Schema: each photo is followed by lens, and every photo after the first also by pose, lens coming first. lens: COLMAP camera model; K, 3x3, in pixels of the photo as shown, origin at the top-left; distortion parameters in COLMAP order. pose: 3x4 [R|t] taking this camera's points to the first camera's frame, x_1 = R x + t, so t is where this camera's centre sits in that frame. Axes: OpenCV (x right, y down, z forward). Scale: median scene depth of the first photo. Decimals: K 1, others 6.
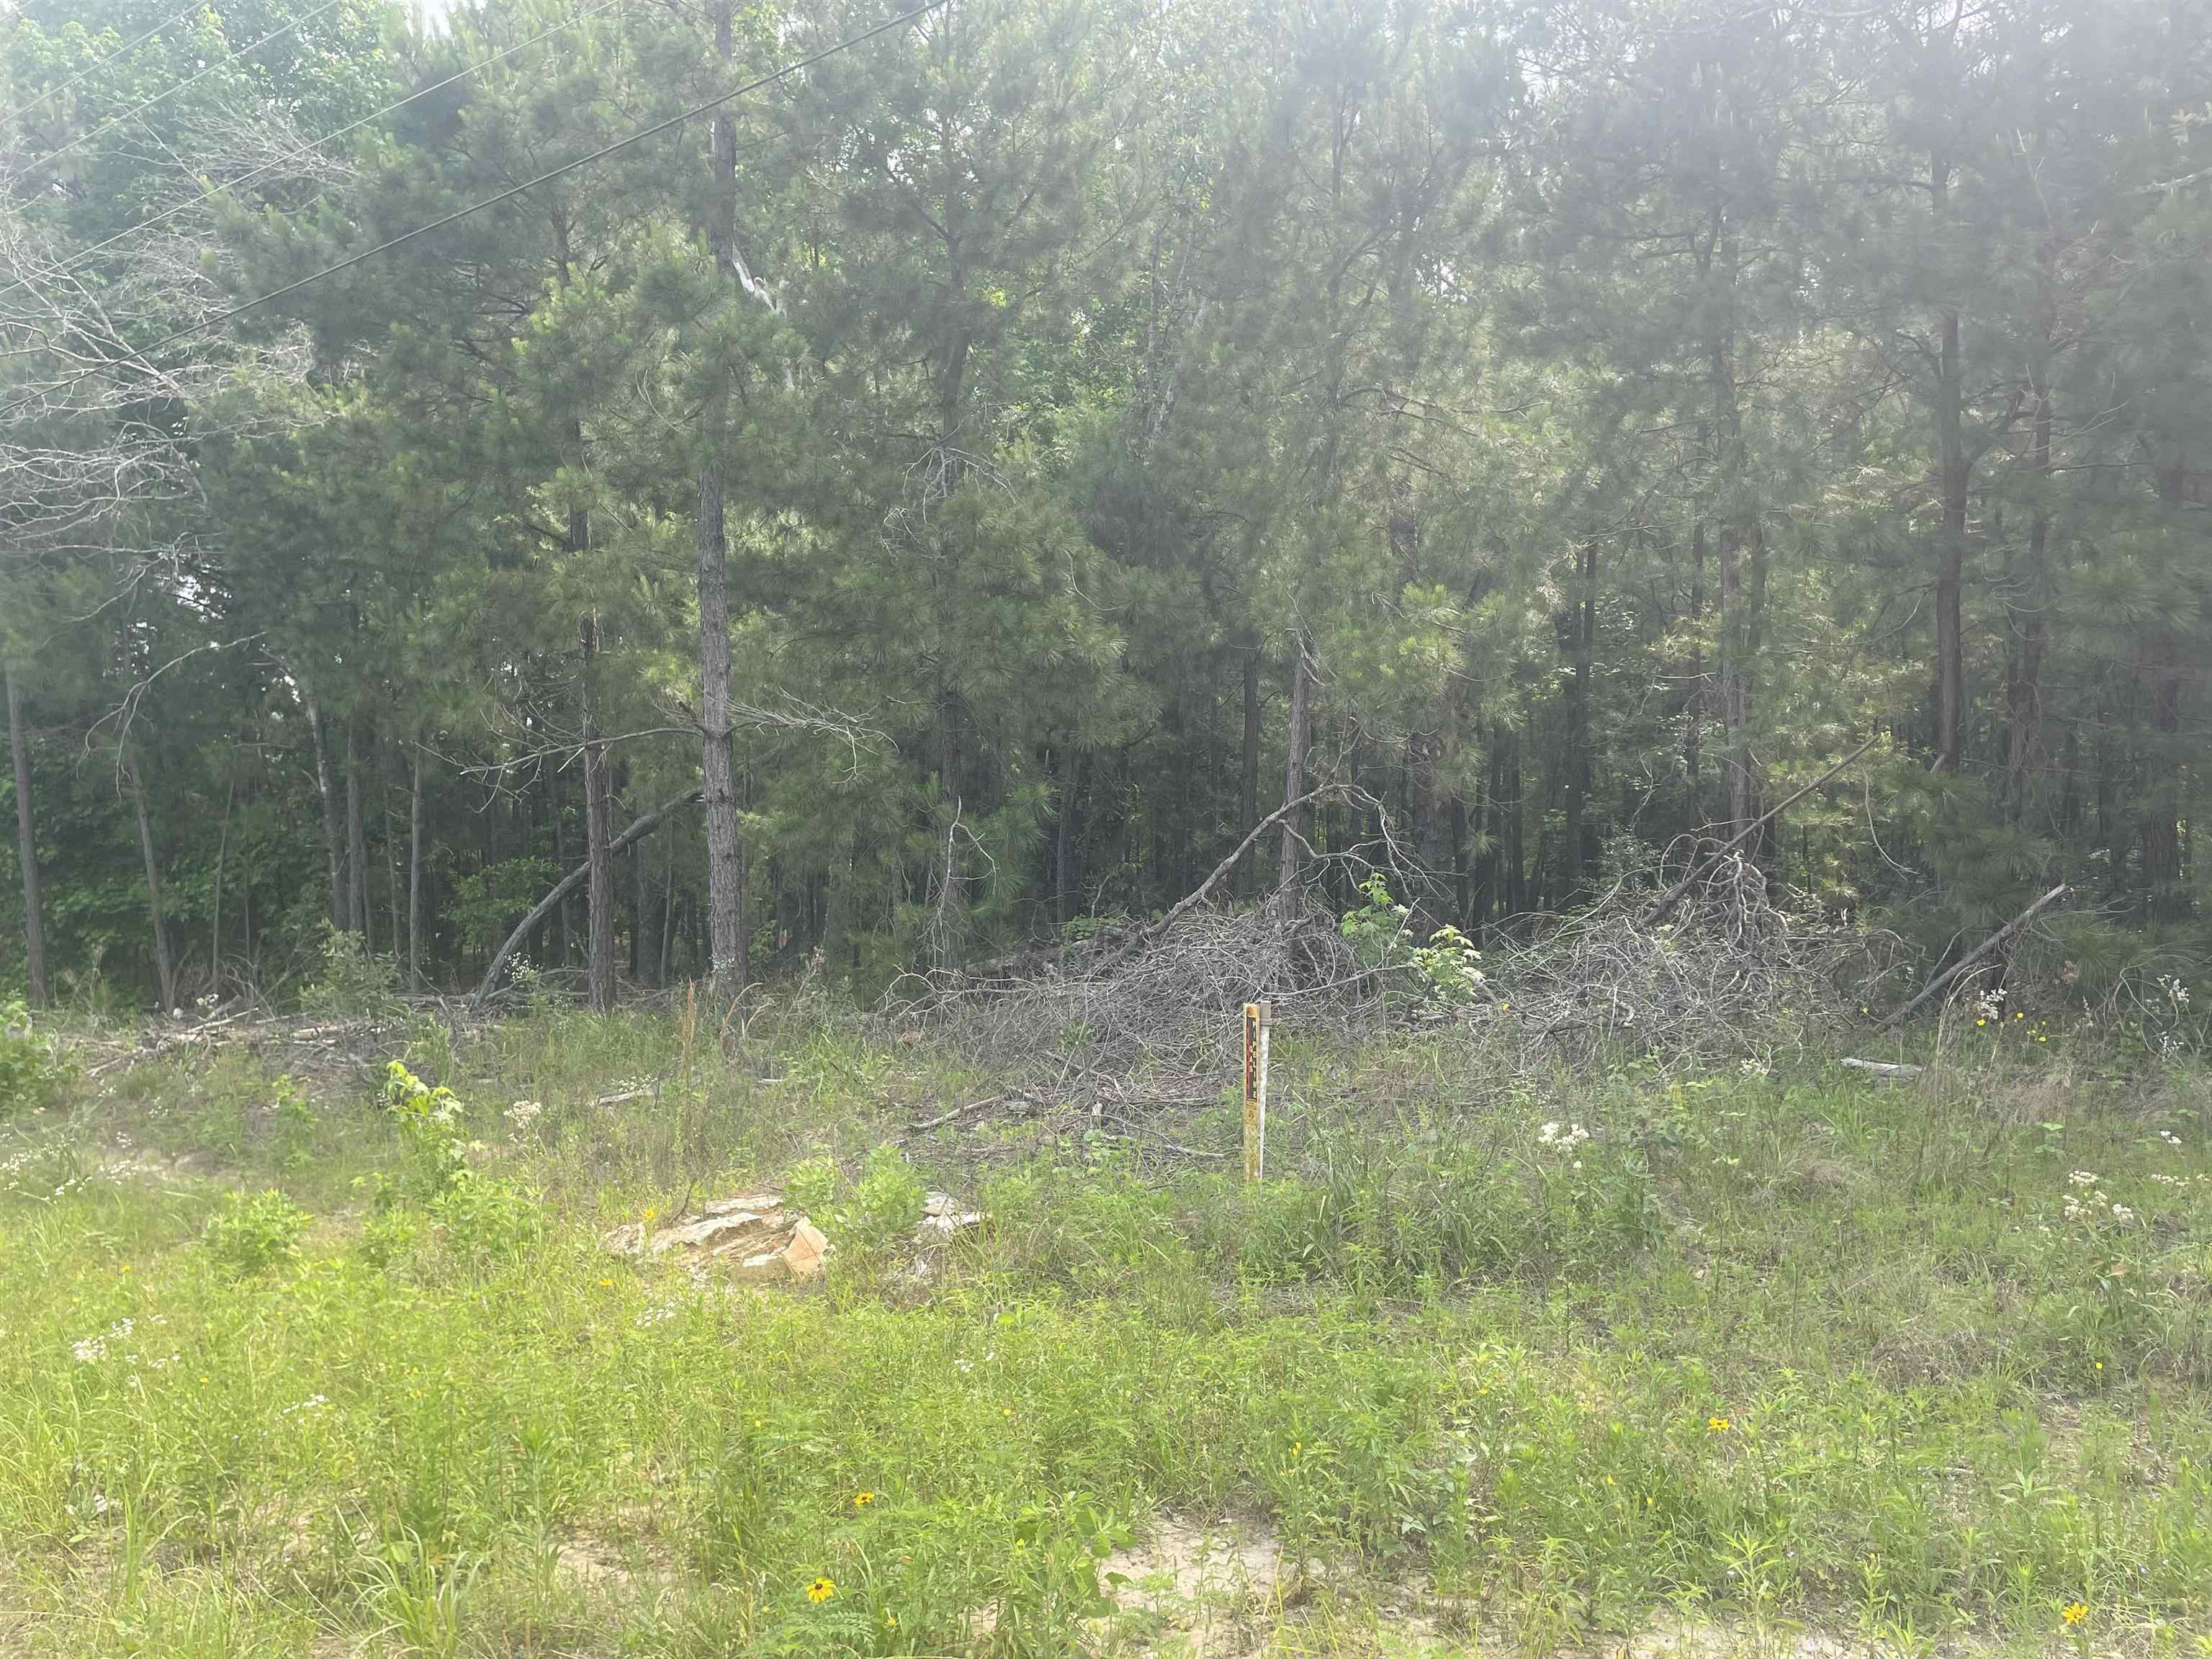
lens RADIAL K [[1669.6, 0, 1107.1], [0, 1669.6, 844.7], [0, 0, 1]] dist [0.059355, -0.006938]
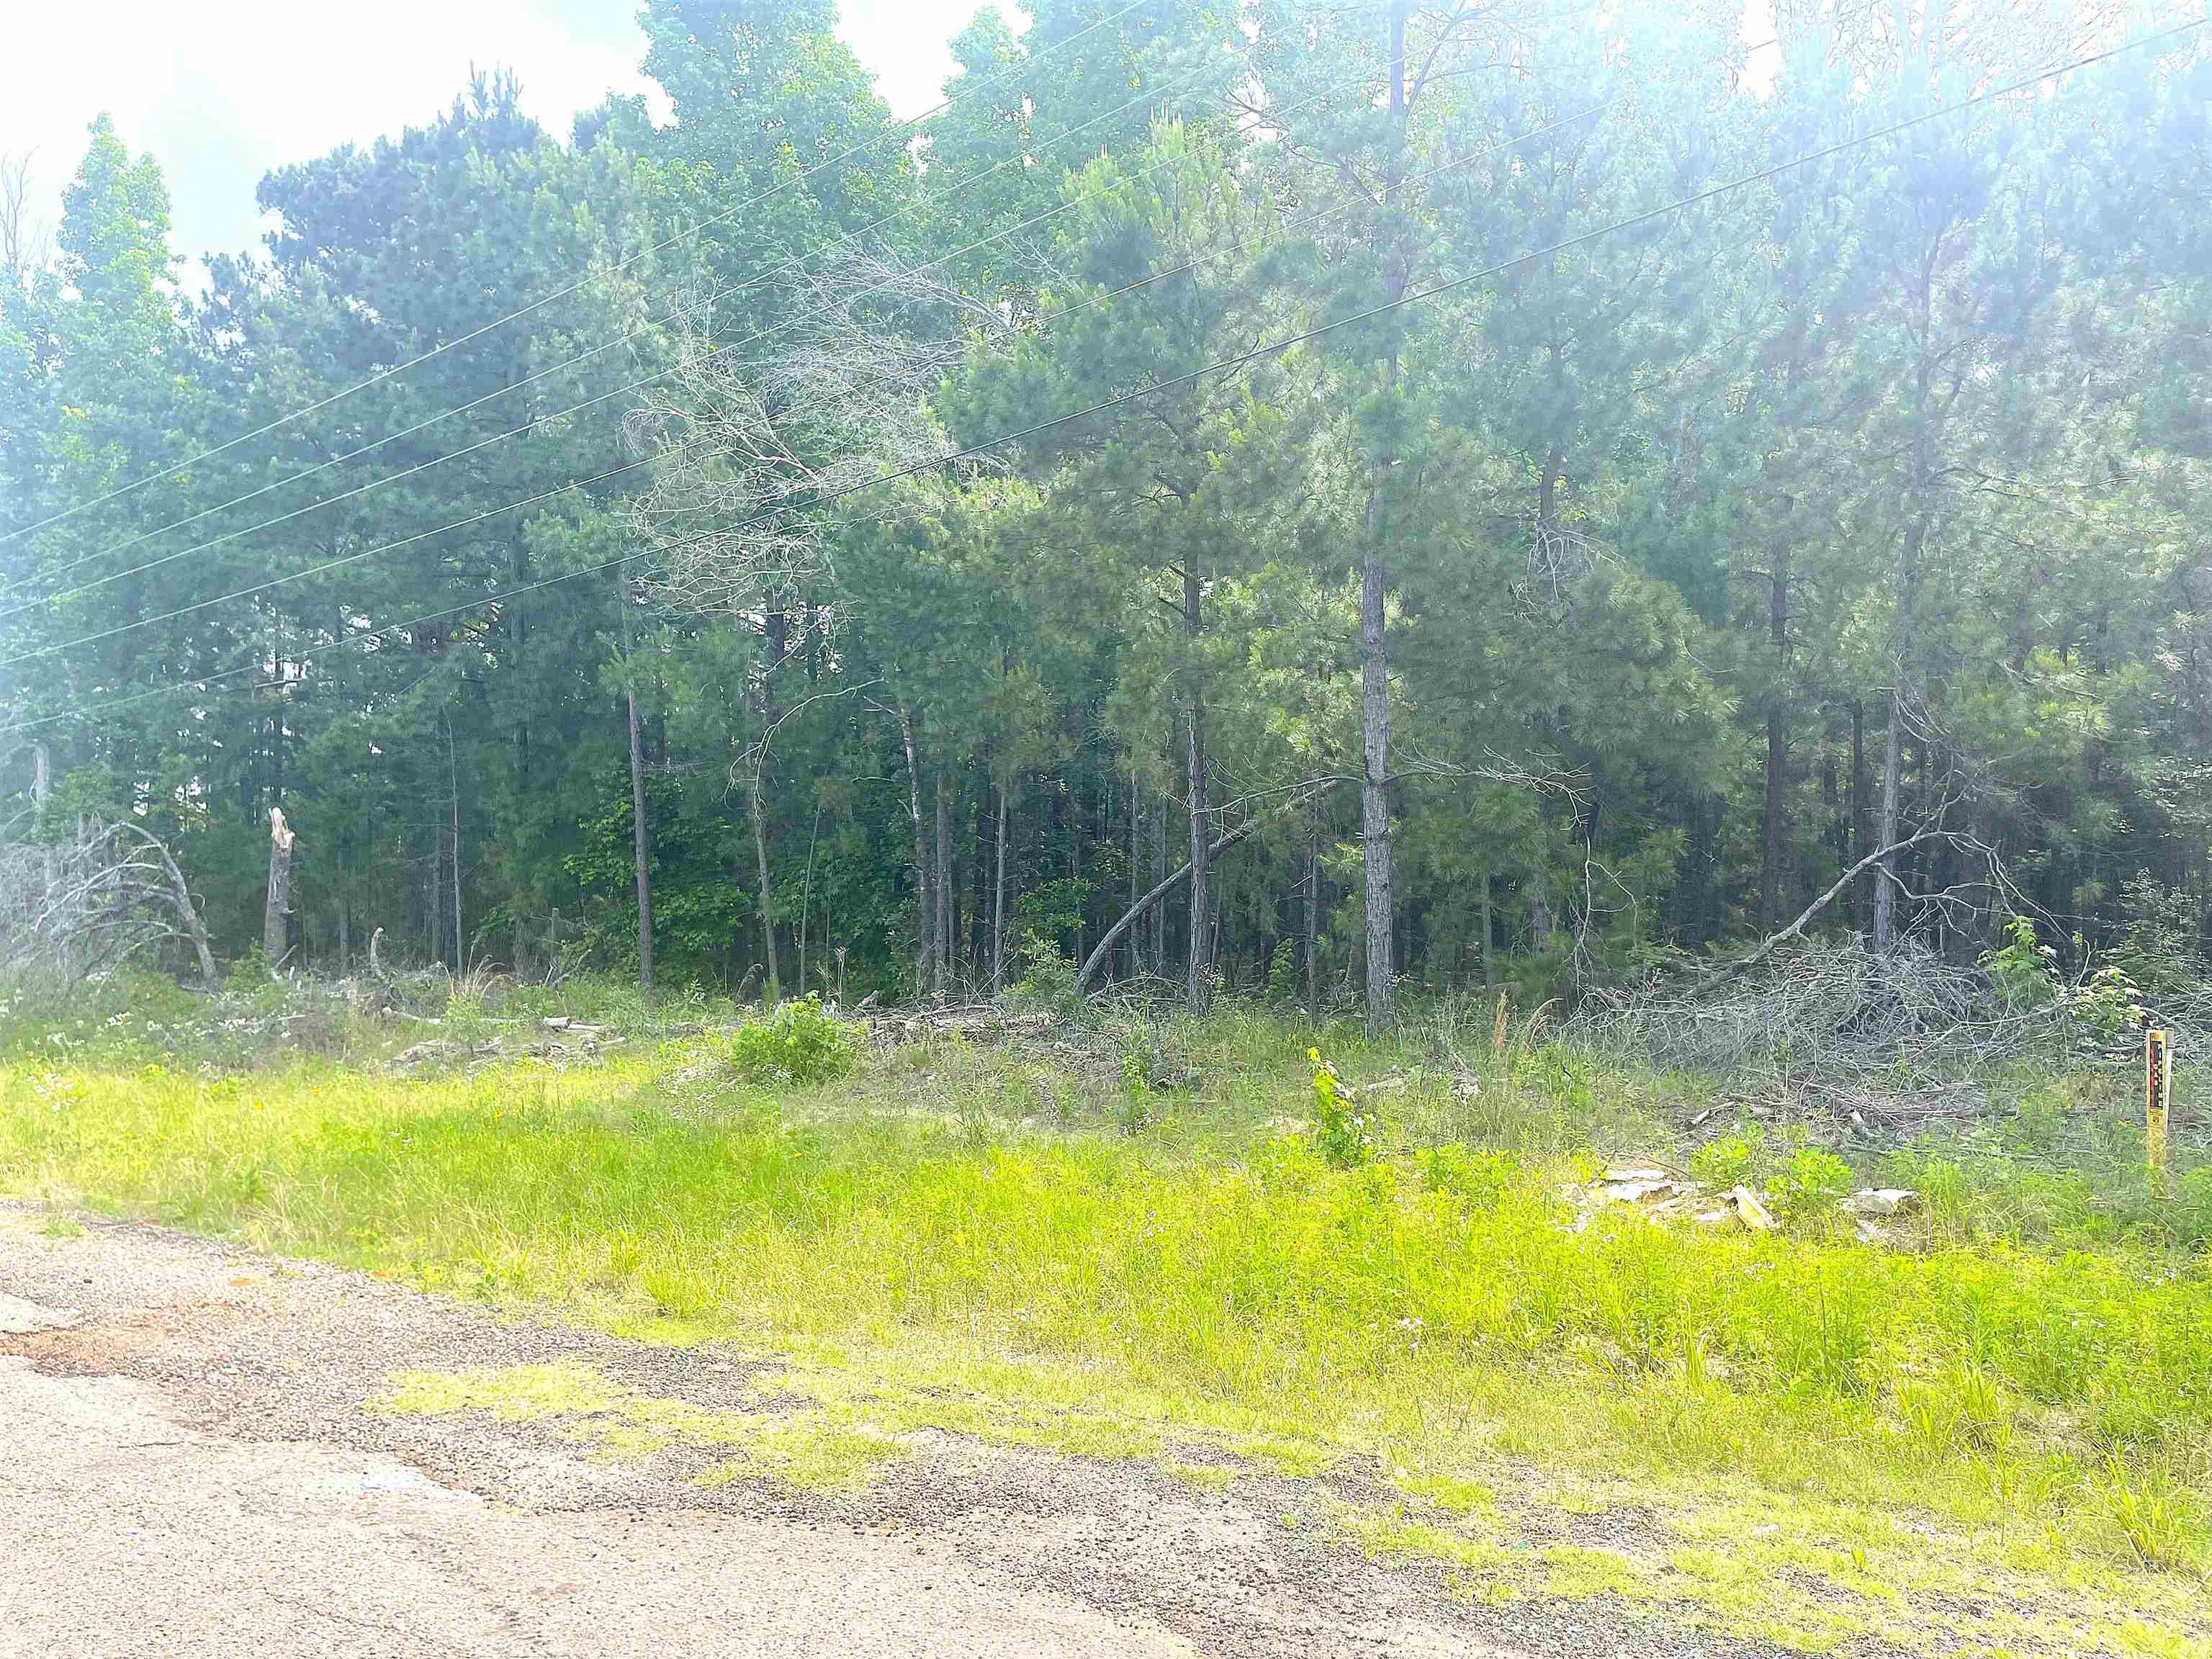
lens RADIAL K [[1669.6, 0, 1104.8], [0, 1669.6, 815.5], [0, 0, 1]] dist [0.059355, -0.006938]
pose [[0.991018, 0.015869, -0.132785, -0.258949], [-0.019641, 0.999439, -0.027145, -0.006056], [0.132280, 0.029509, 0.990773, -0.172547]]
